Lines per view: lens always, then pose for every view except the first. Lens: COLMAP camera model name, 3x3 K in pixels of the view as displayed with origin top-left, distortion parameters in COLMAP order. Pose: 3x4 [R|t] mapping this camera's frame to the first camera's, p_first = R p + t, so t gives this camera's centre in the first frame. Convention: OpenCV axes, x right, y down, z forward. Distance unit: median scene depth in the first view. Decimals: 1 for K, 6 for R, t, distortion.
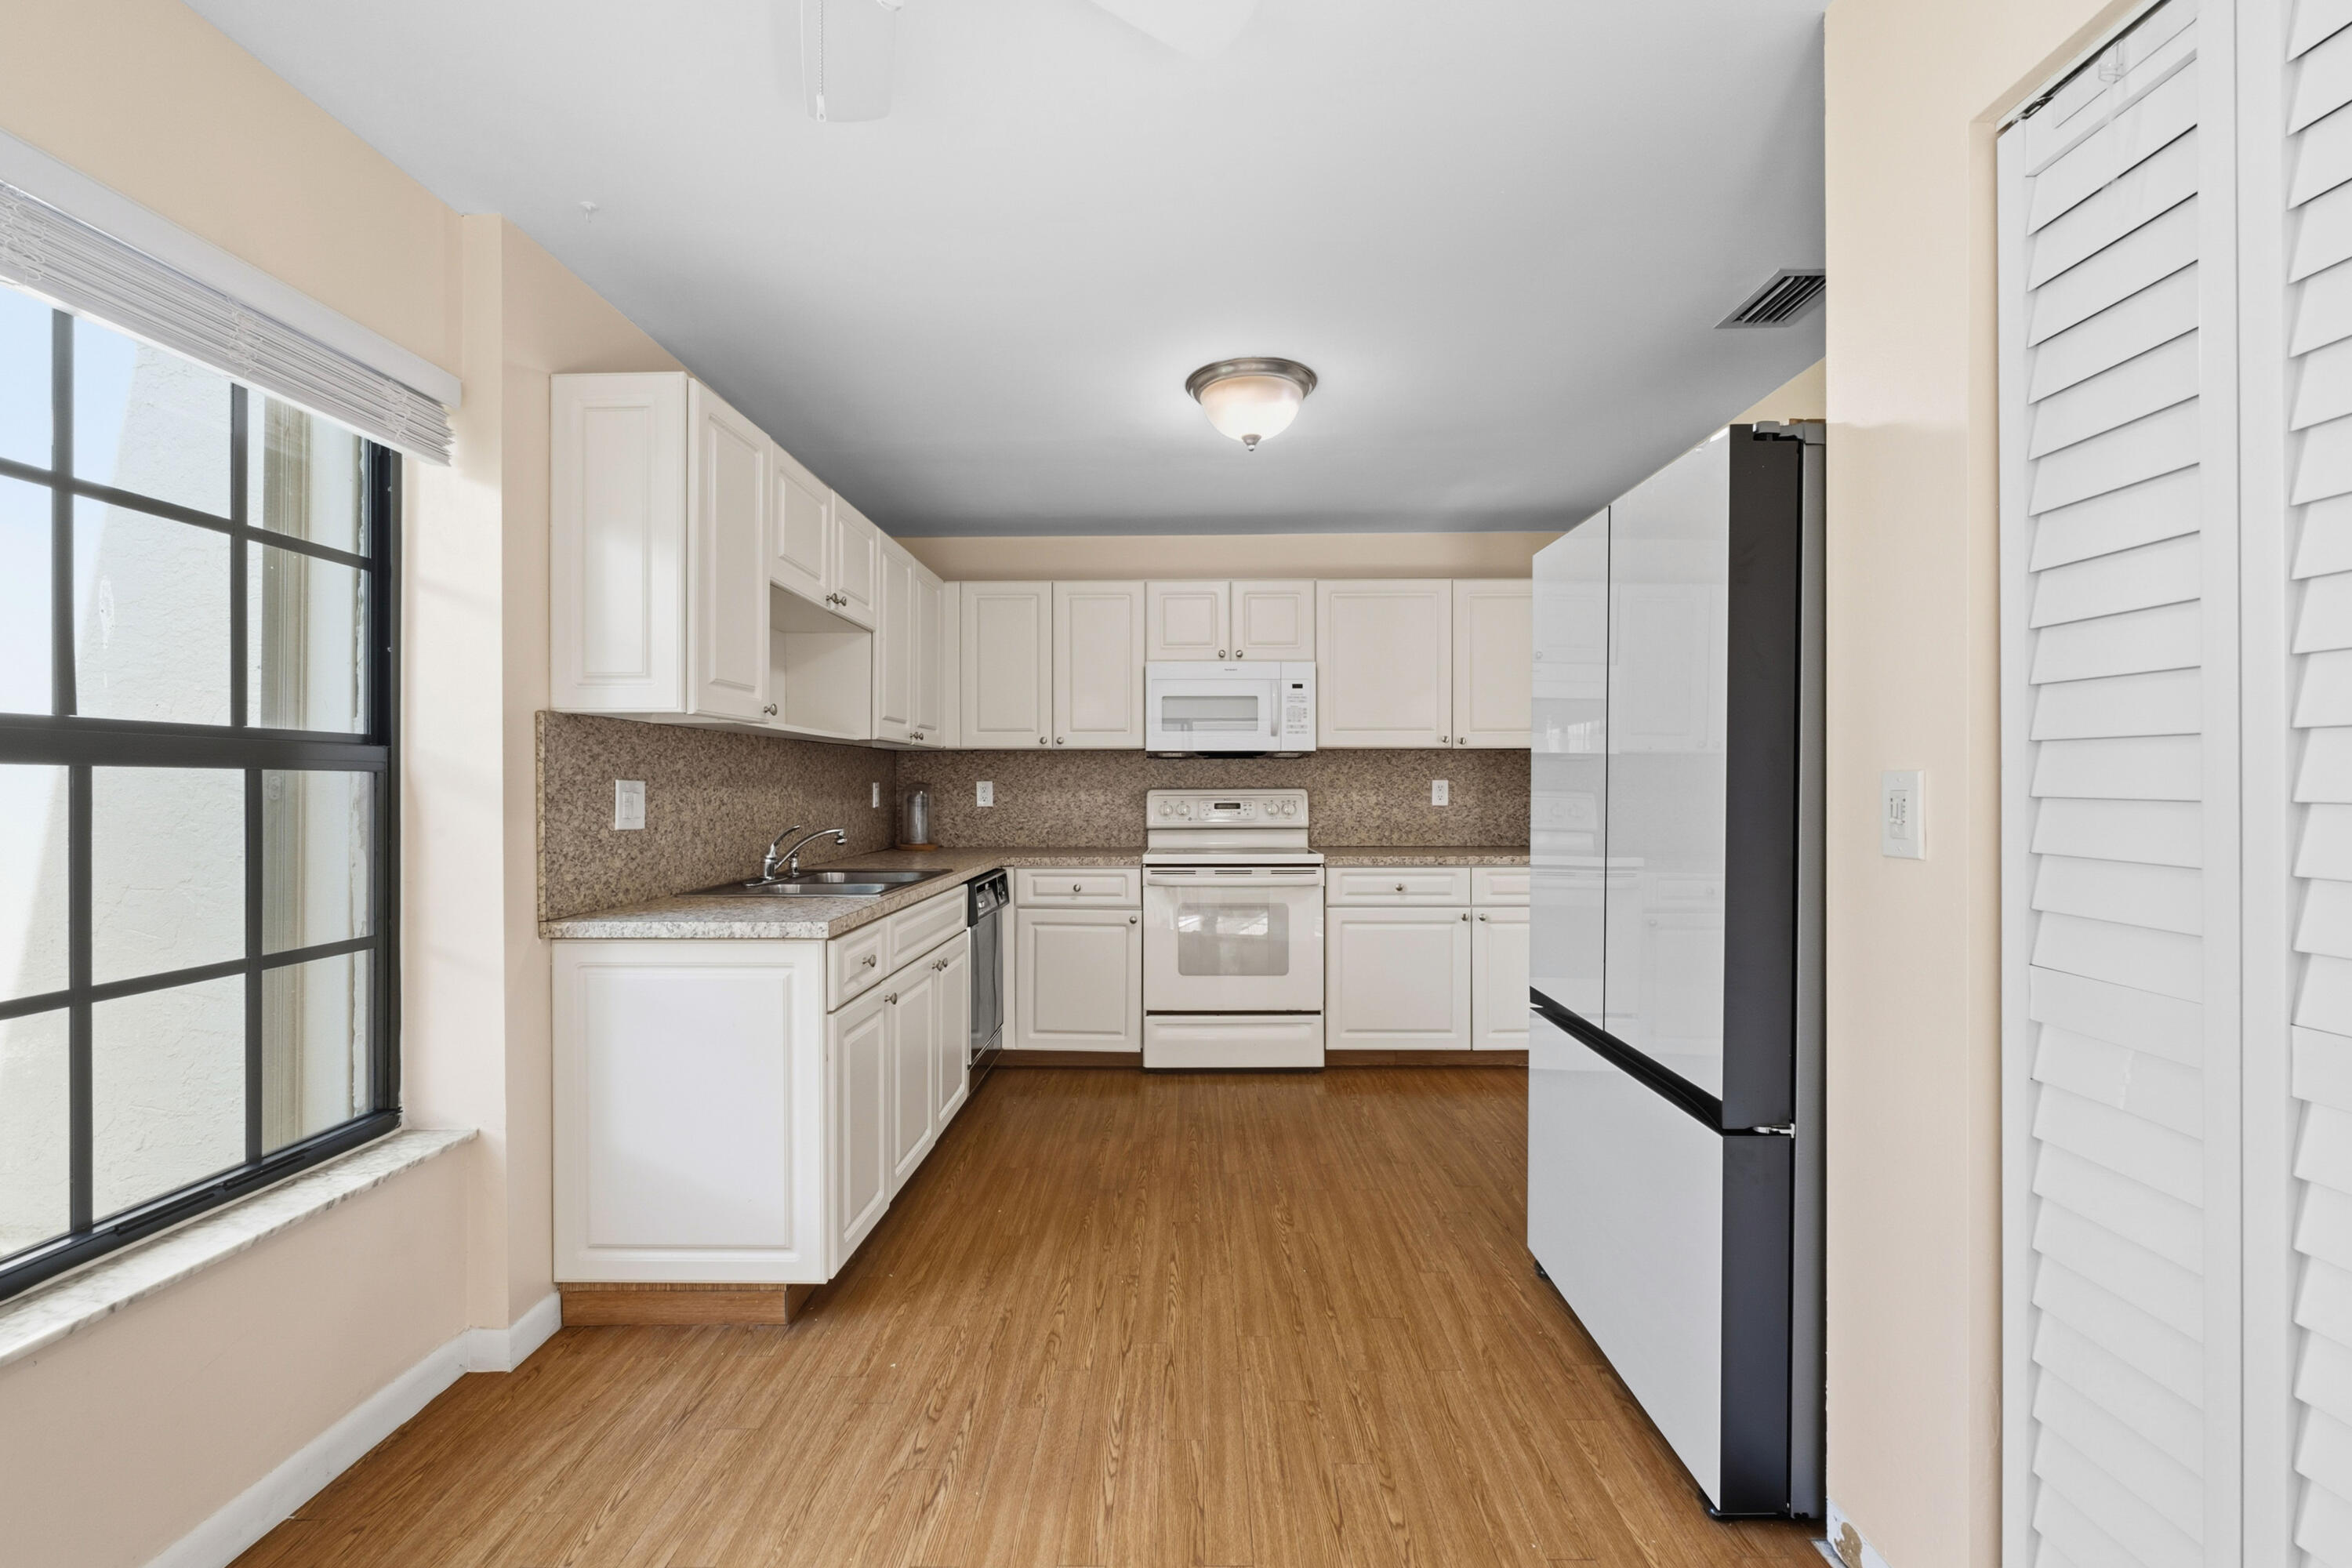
lens RADIAL K [[1005.6, 0, 1164.3], [0, 1005.6, 798.9], [0, 0, 1]] dist [-0.007327, 0.003755]
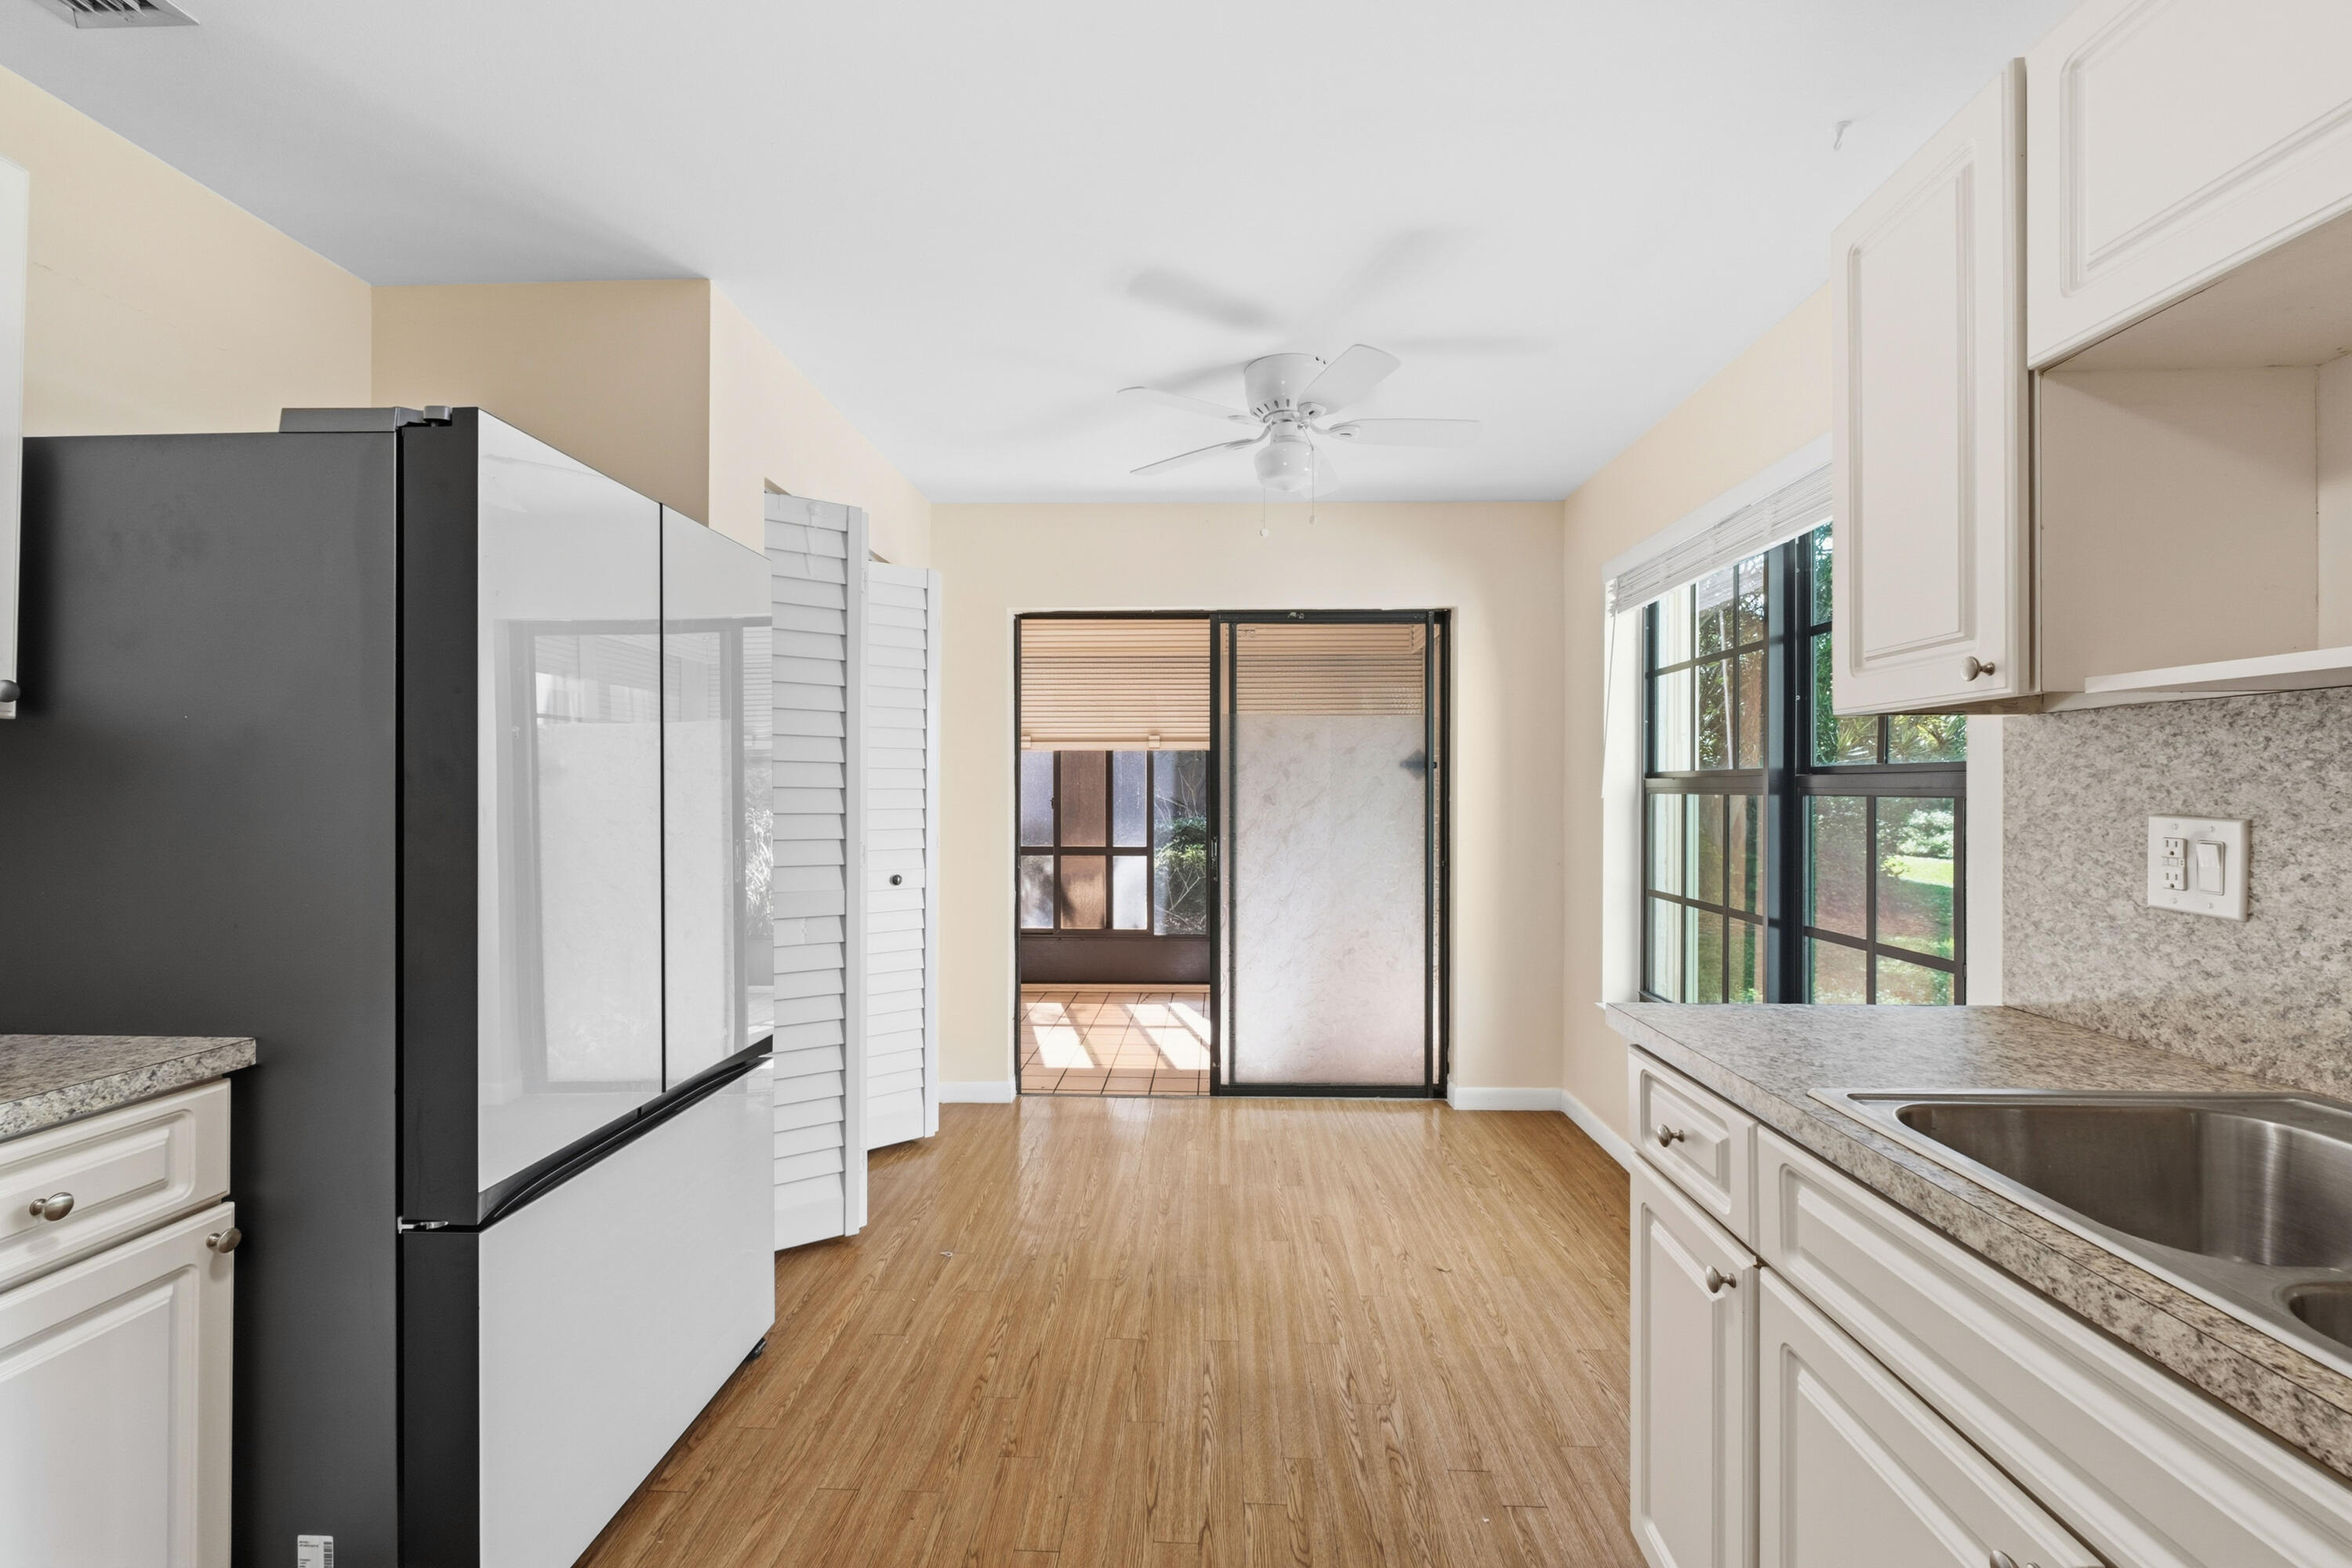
lens RADIAL K [[1005.6, 0, 1173.4], [0, 1005.6, 790.0], [0, 0, 1]] dist [-0.007327, 0.003755]
pose [[-0.999859, 0.003403, 0.016471, -0.024761], [0.003712, 0.999817, 0.018756, -0.044817], [-0.016404, 0.018815, -0.999688, 1.556740]]
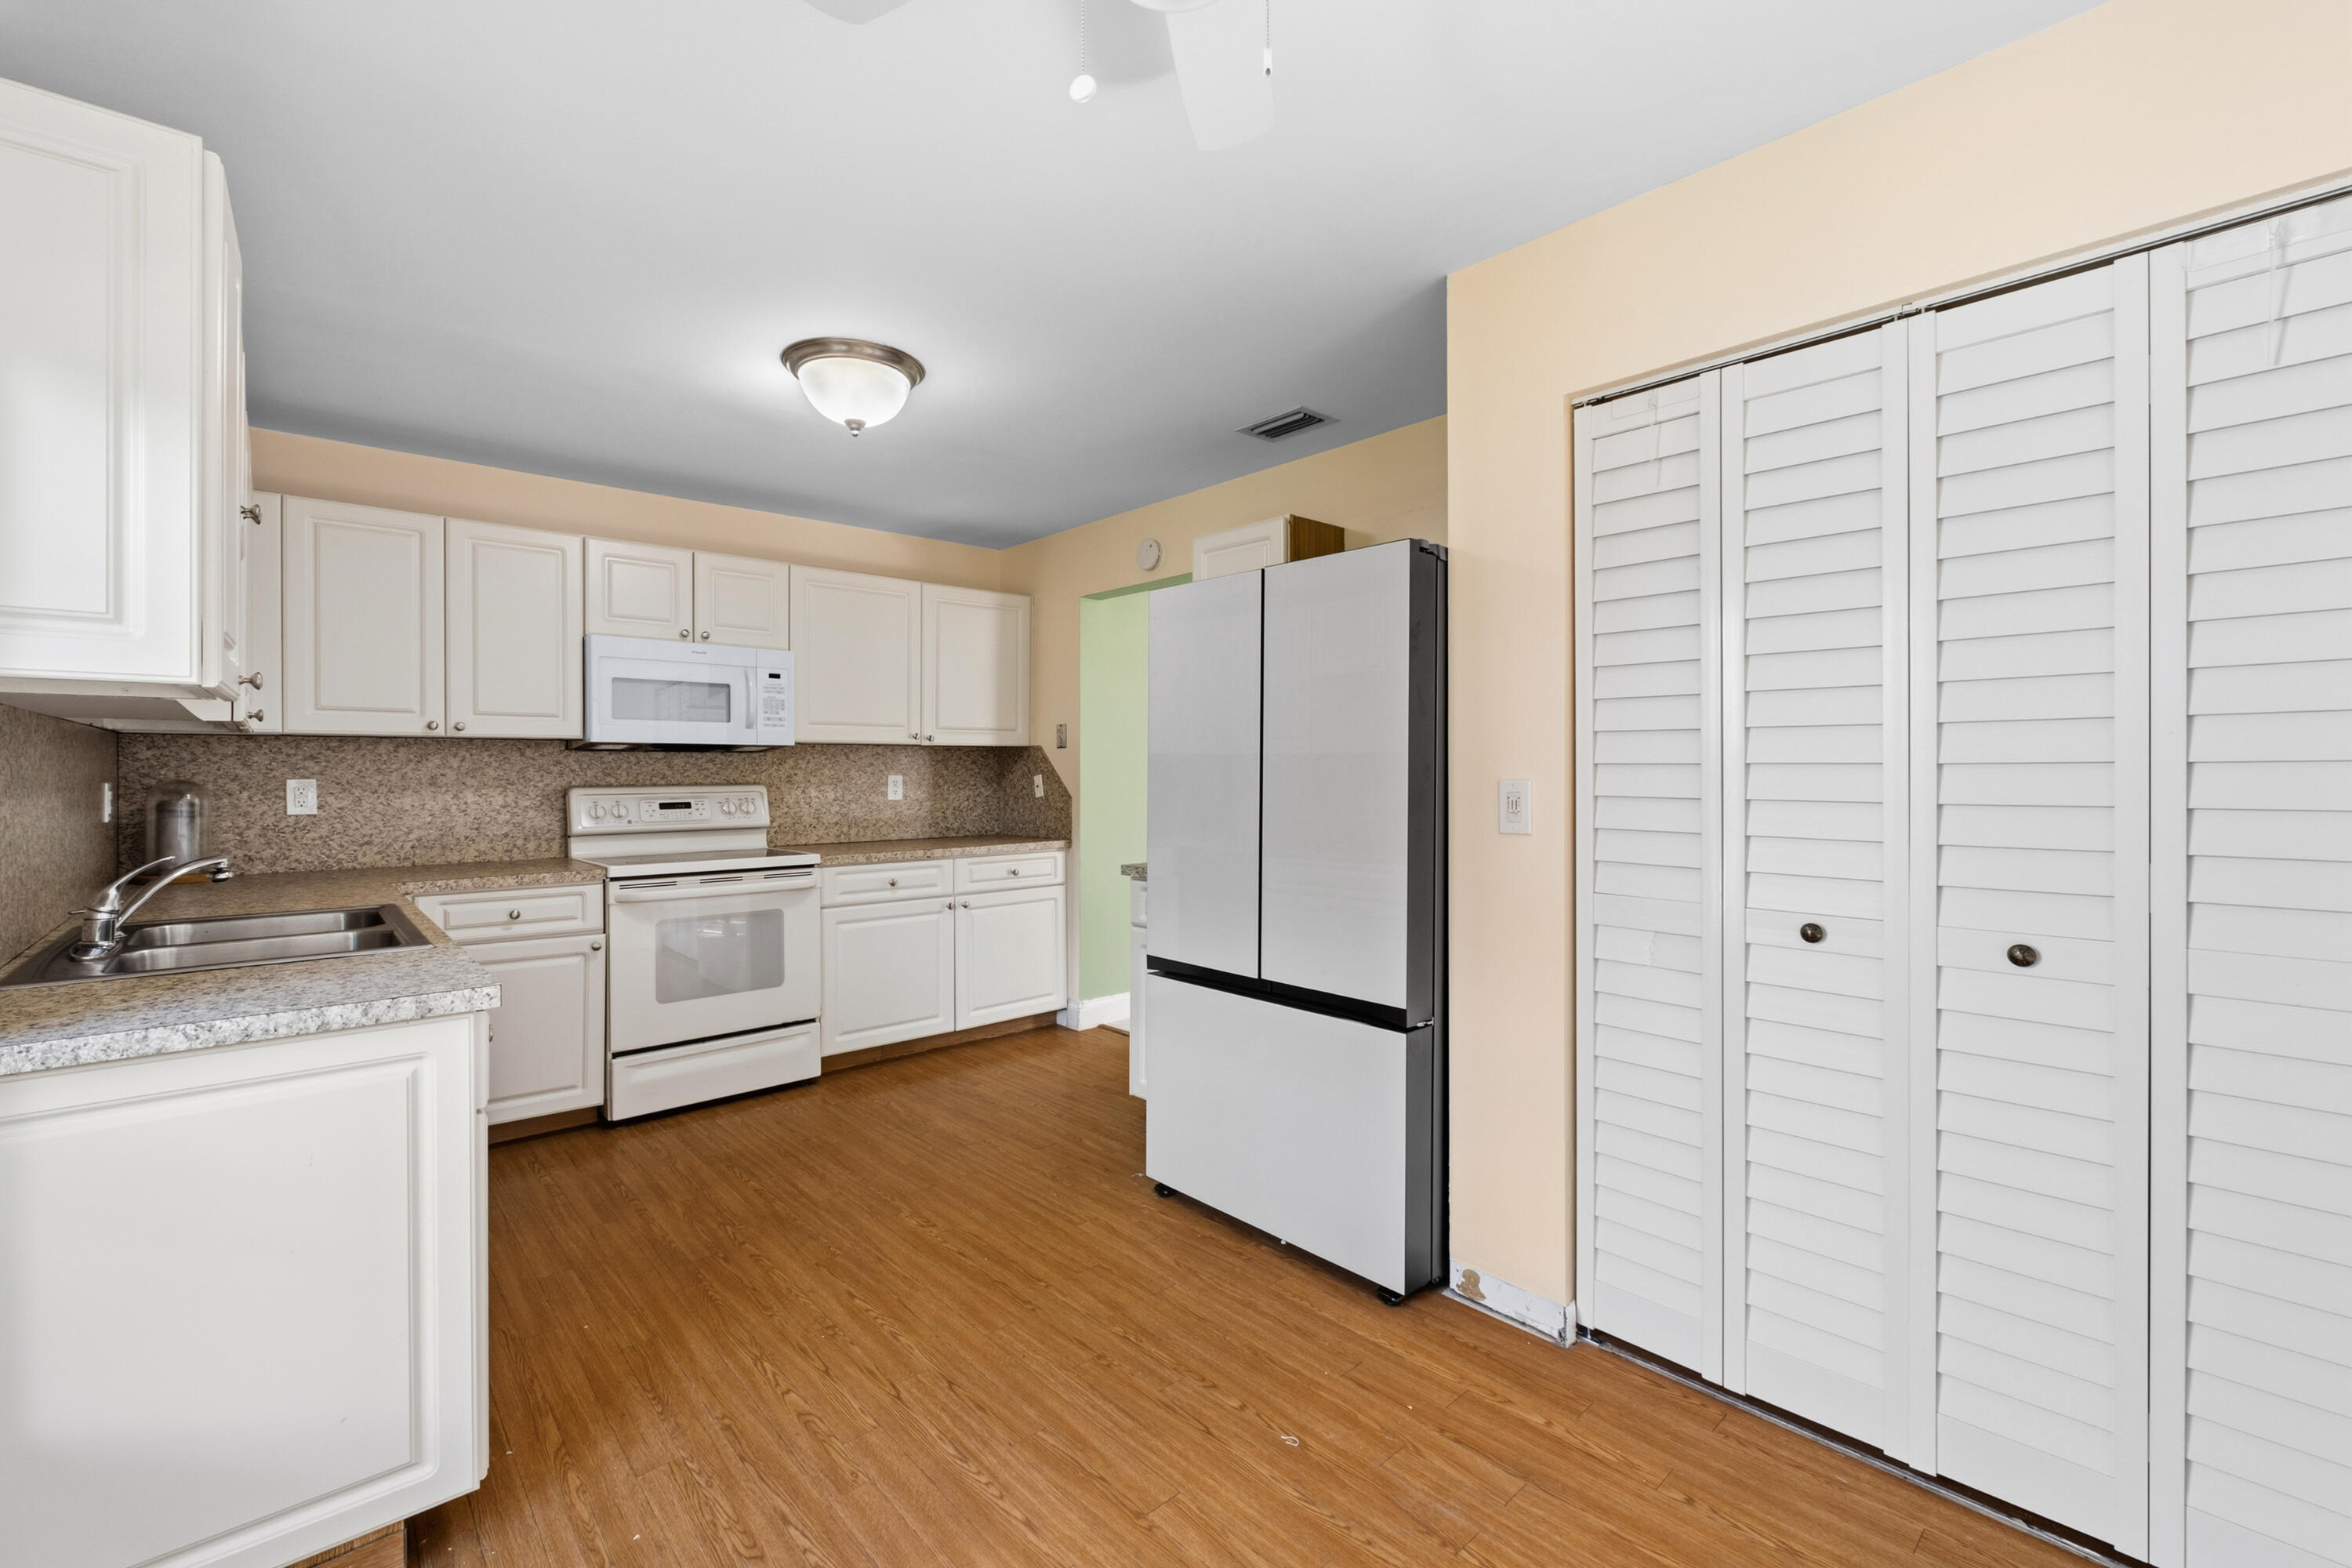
lens RADIAL K [[1005.6, 0, 1181.0], [0, 1005.6, 782.0], [0, 0, 1]] dist [-0.007327, 0.003755]
pose [[0.722189, -0.008716, 0.691641, -0.427709], [0.011292, 0.999936, 0.000810, -0.017323], [-0.691603, 0.007225, 0.722241, 0.117375]]
